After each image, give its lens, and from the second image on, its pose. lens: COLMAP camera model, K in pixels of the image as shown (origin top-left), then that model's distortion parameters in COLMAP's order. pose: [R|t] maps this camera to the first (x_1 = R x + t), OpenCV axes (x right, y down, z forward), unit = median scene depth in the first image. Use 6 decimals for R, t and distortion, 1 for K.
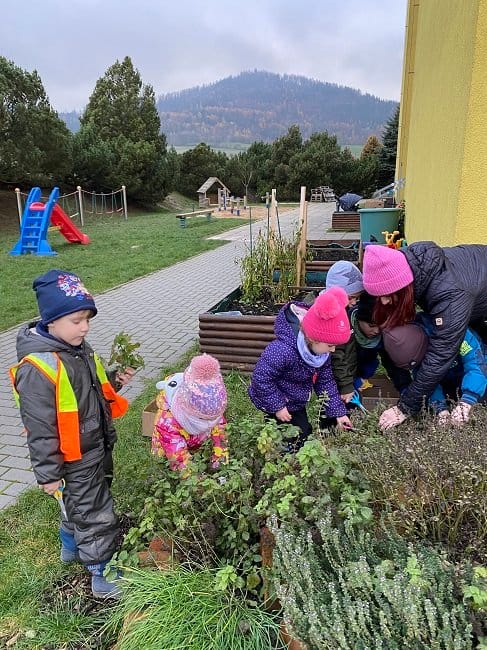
lens RADIAL K [[487.8, 0, 243.5], [0, 487.8, 325.0], [0, 0, 1]] dist [0.044251, -0.041446]
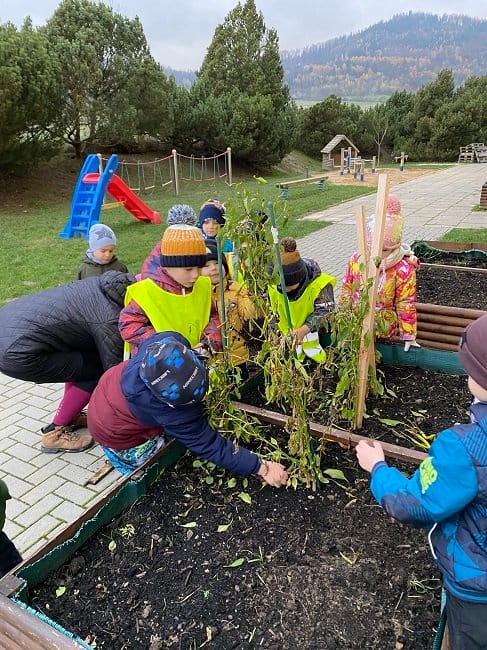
lens RADIAL K [[487.8, 0, 243.5], [0, 487.8, 325.0], [0, 0, 1]] dist [0.044251, -0.041446]
pose [[0.965325, 0.080226, -0.248416, 0.020280], [-0.060774, 0.994524, 0.085015, -0.032839], [0.253877, -0.066970, 0.964915, 0.101321]]
